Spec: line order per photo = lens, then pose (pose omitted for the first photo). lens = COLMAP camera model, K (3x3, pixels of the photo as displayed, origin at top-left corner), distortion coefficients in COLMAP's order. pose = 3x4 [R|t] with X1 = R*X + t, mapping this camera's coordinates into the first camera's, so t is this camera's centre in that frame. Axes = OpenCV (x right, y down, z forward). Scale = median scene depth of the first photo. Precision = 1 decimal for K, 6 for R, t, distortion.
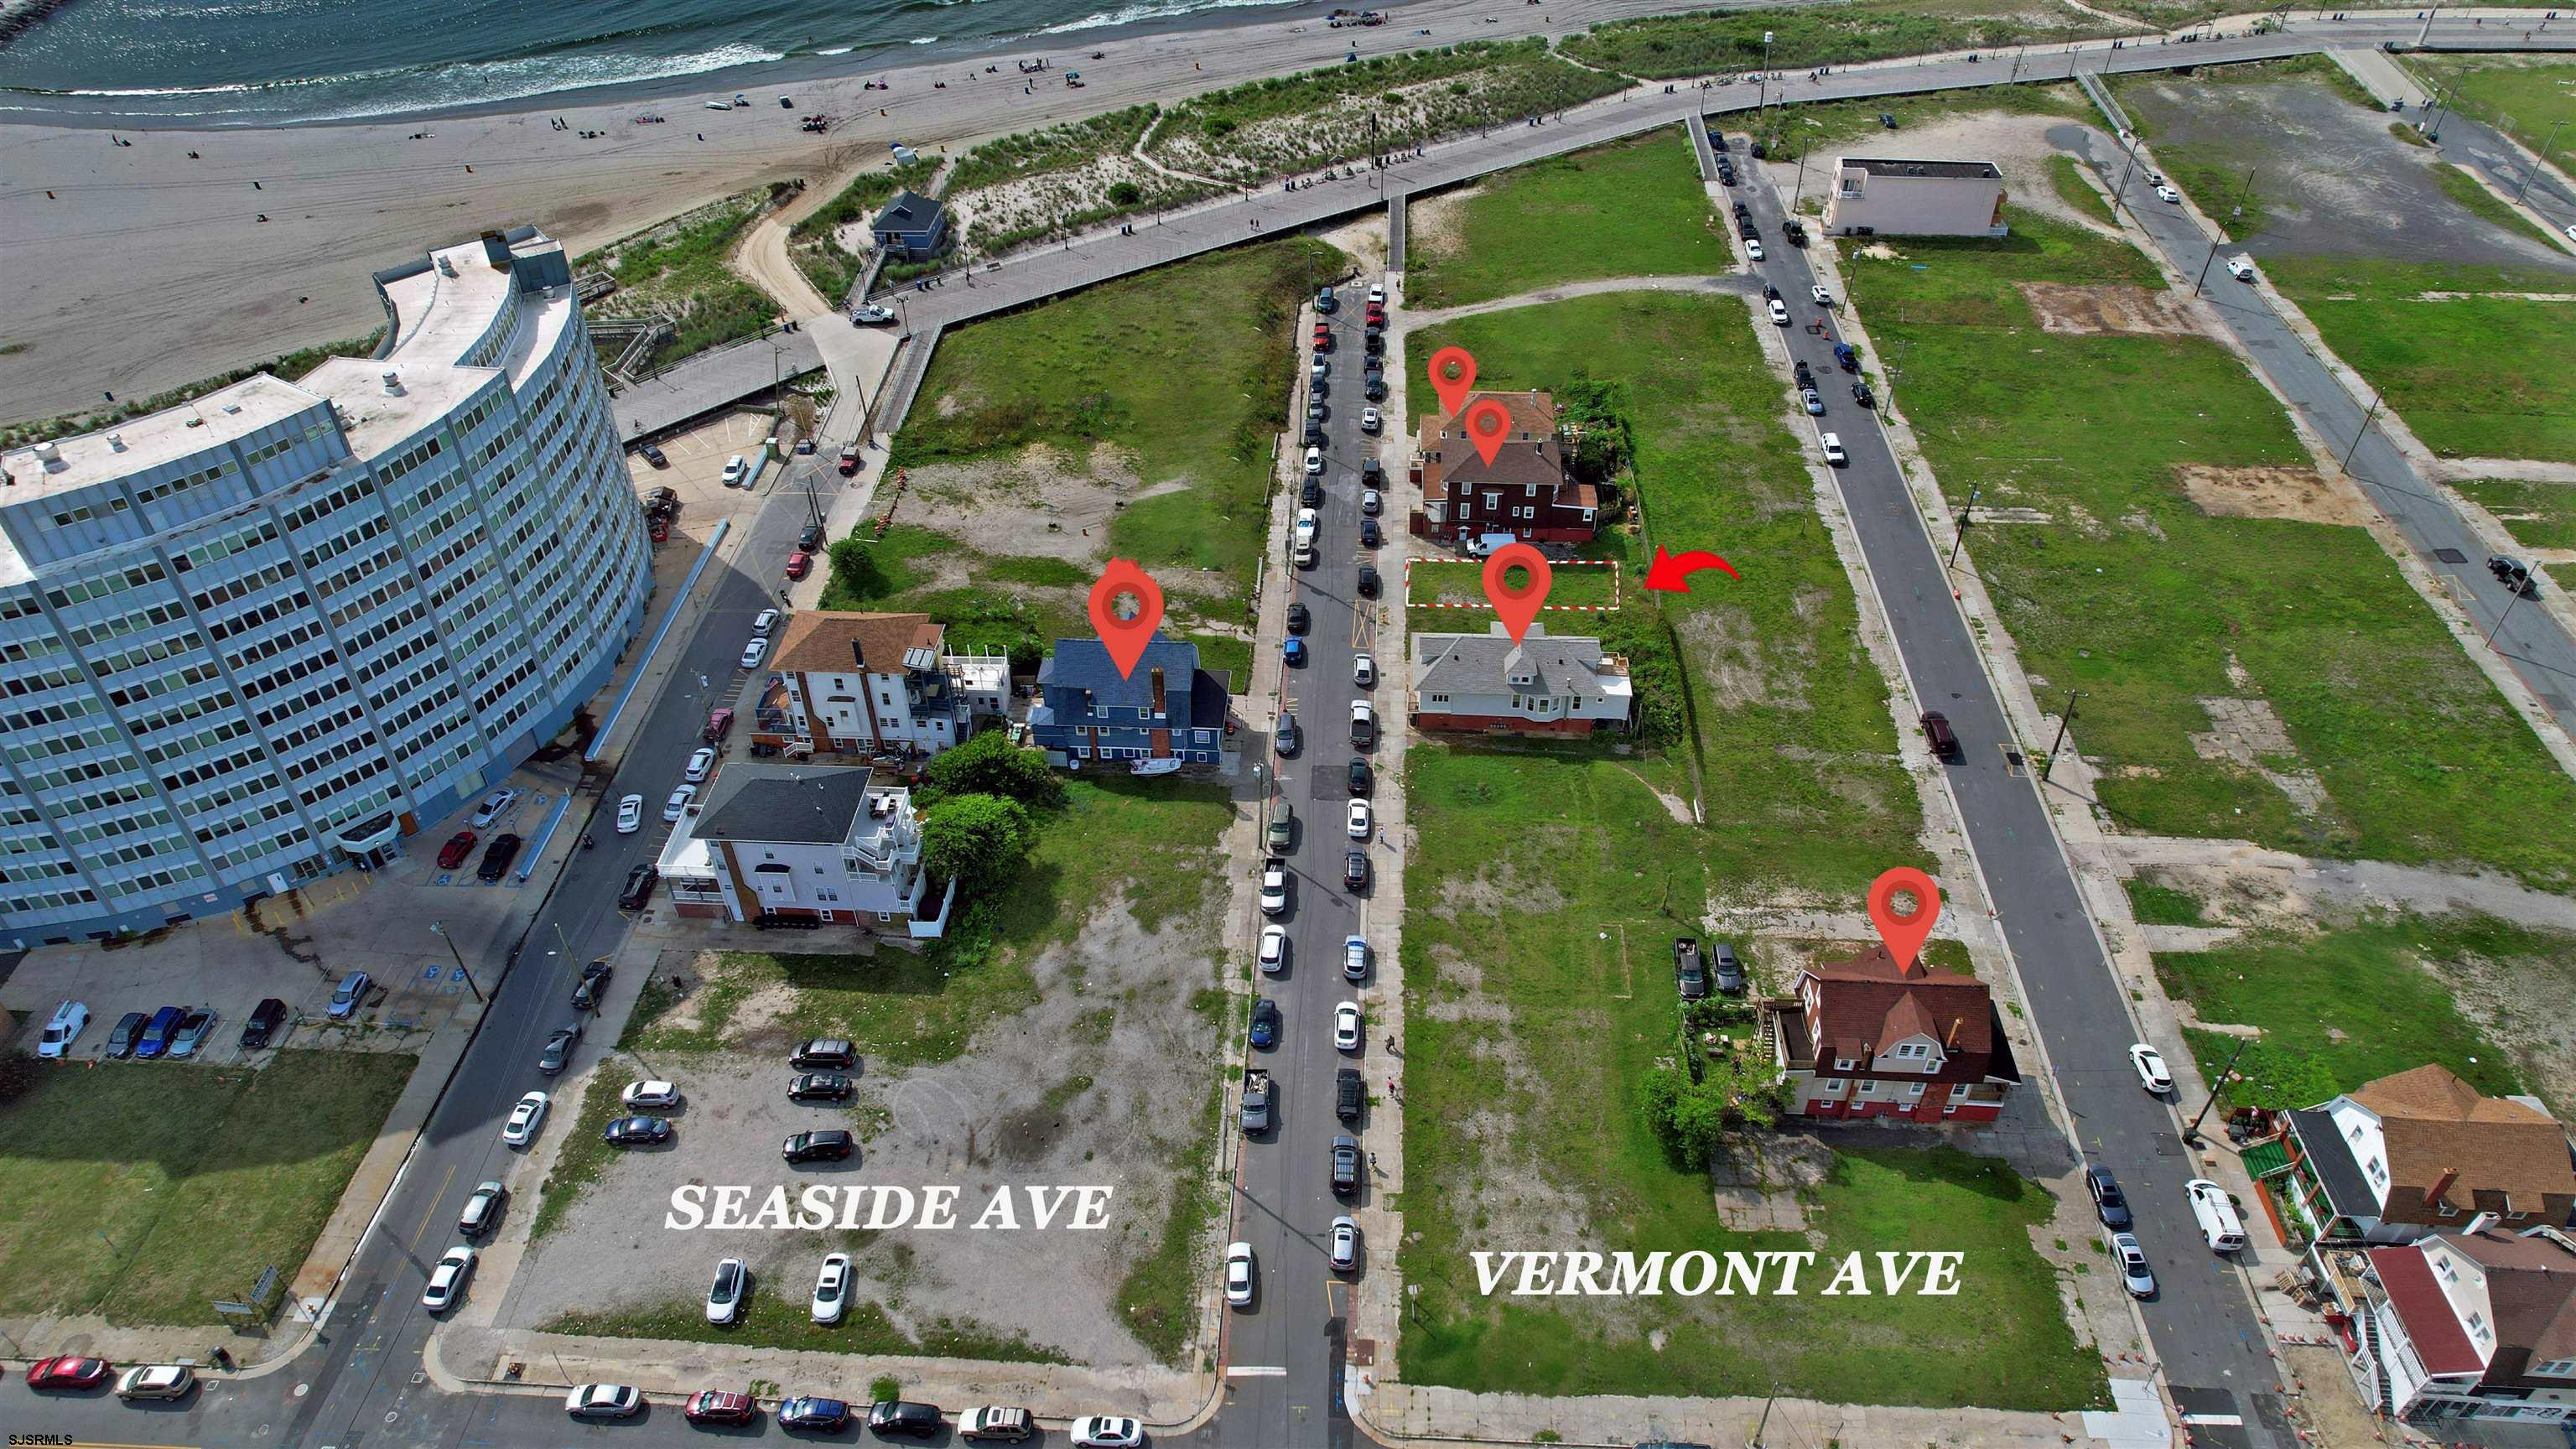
lens RADIAL K [[1645.5, 0, 1288.0], [0, 1645.5, 724.5], [0, 0, 1]] dist [-0.063707, 0.061043]
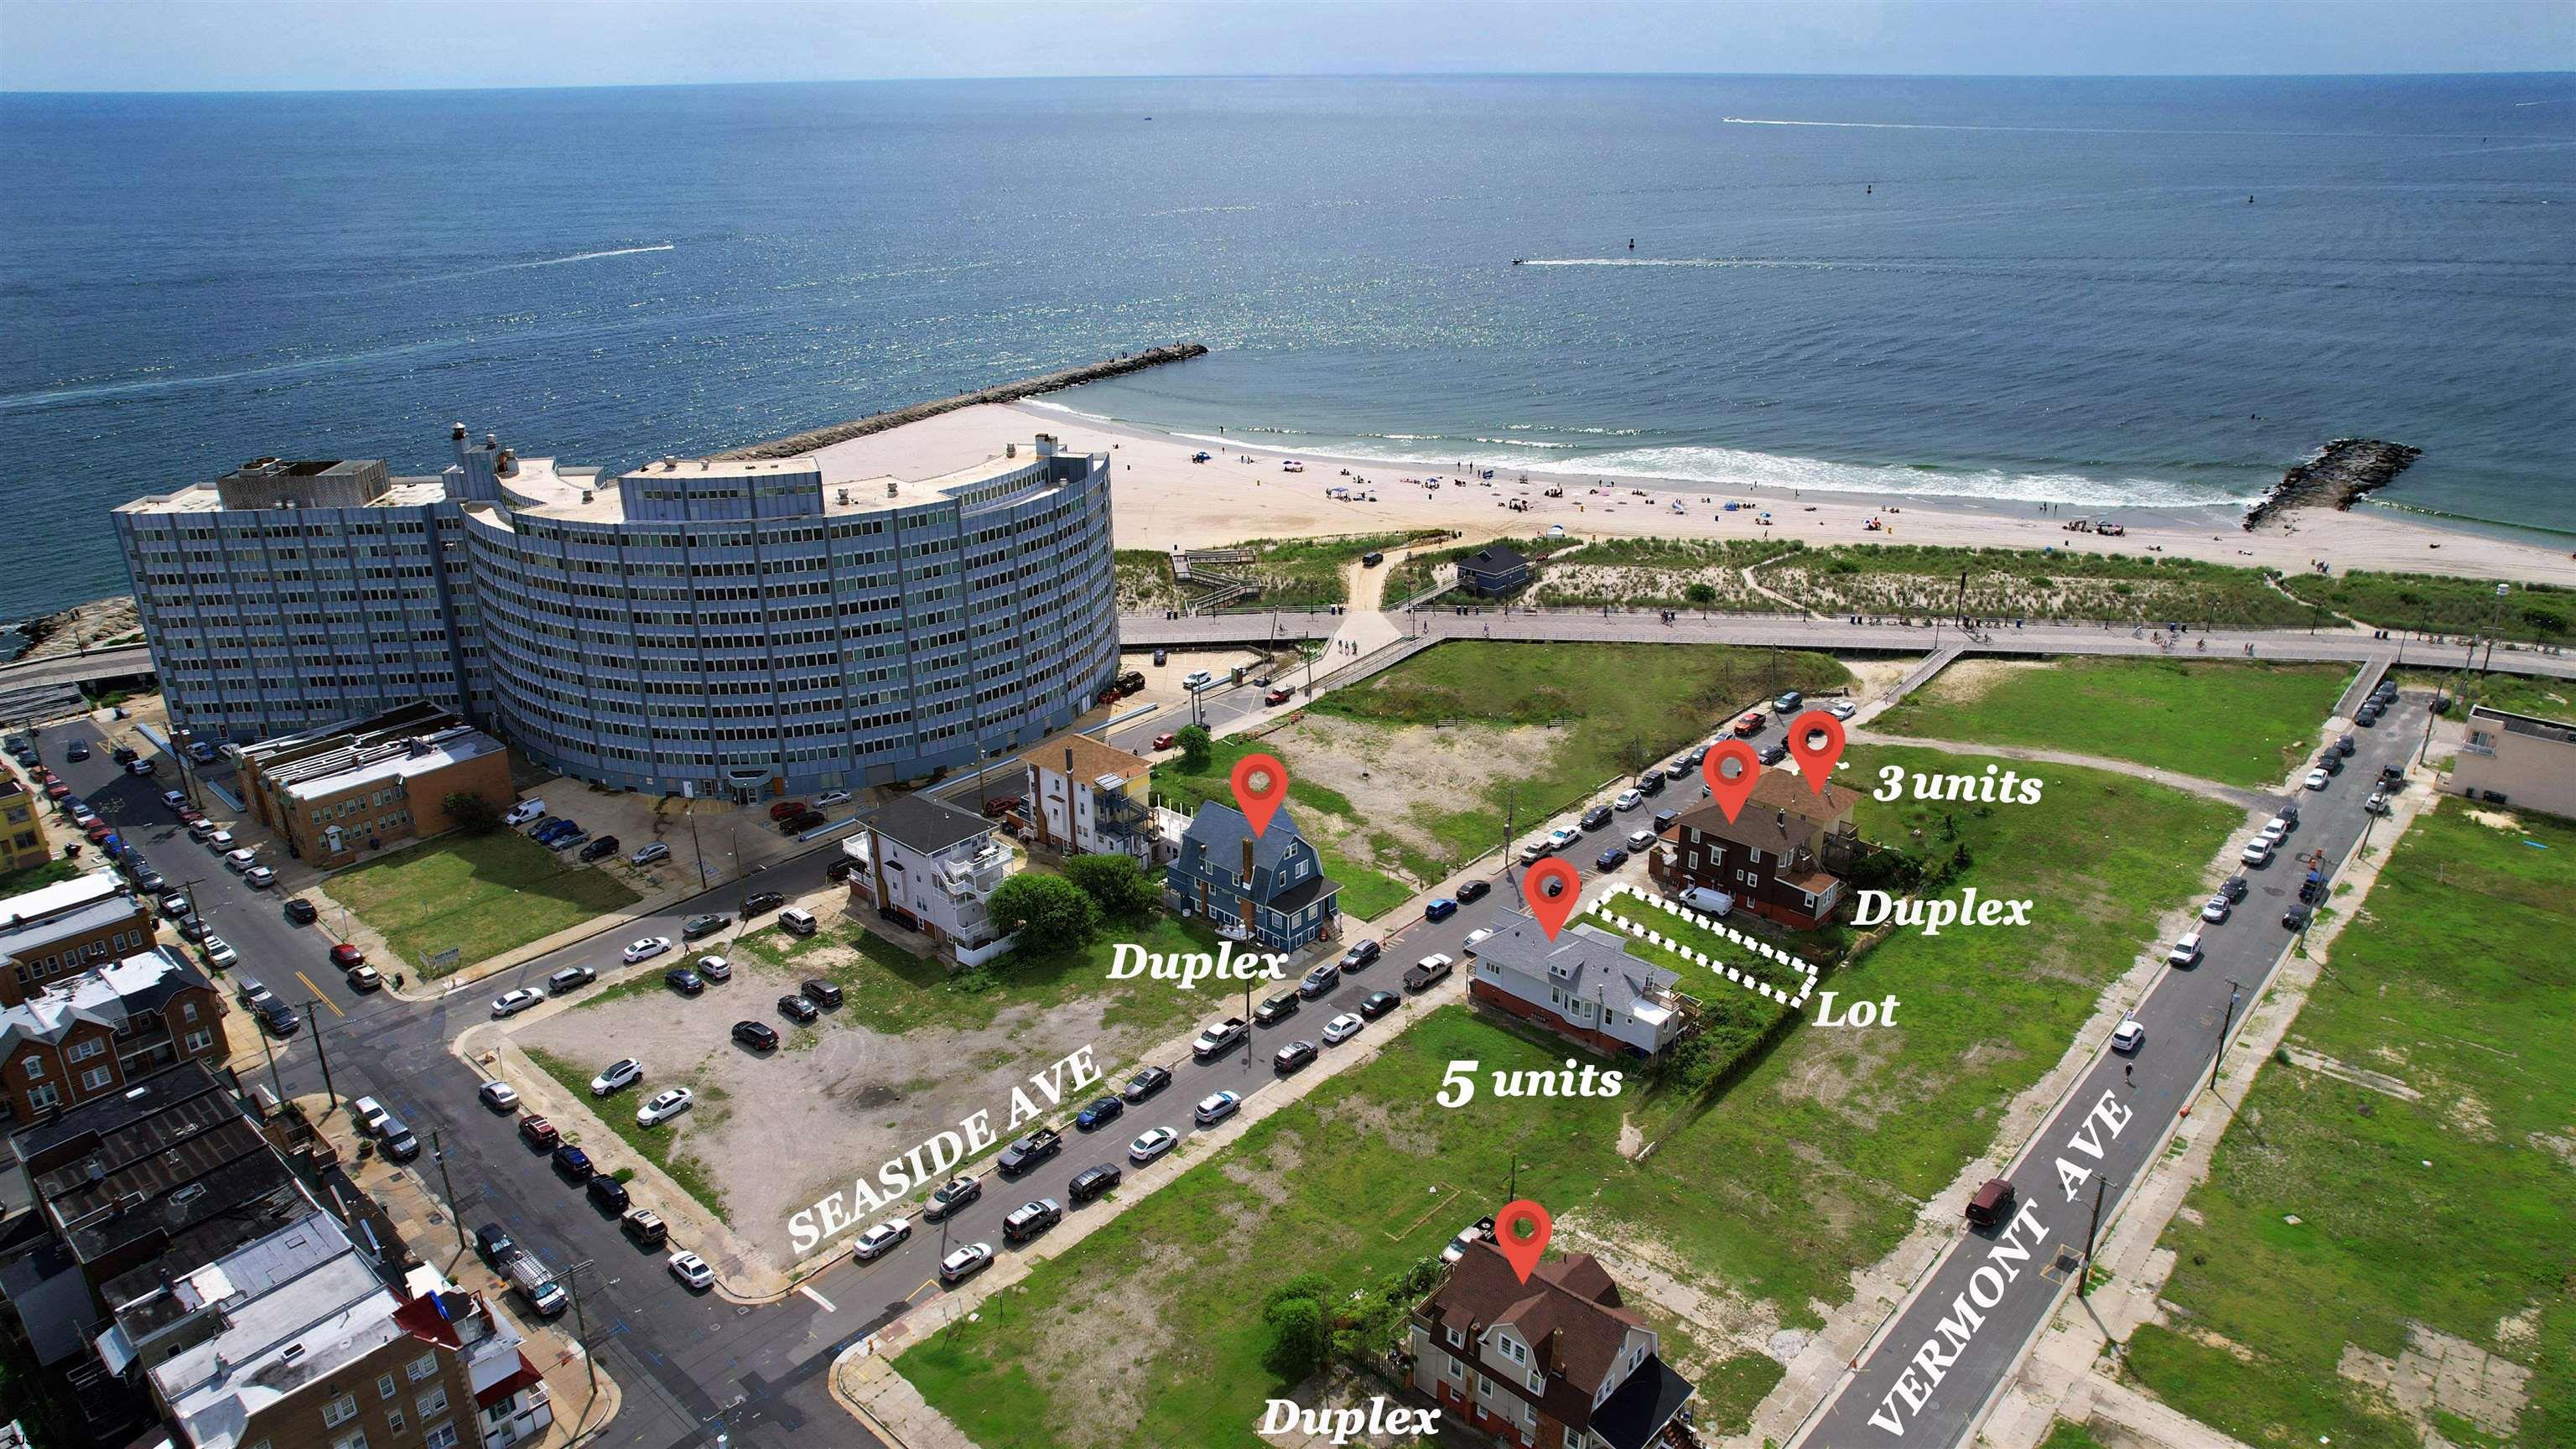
lens RADIAL K [[1642.3, 0, 1288.0], [0, 1642.3, 724.5], [0, 0, 1]] dist [-0.075086, 0.071522]
pose [[0.779634, 0.239176, -0.578762, 0.446705], [-0.403916, 0.898314, -0.172871, 0.061312], [0.478563, 0.368547, 0.796963, 0.073536]]
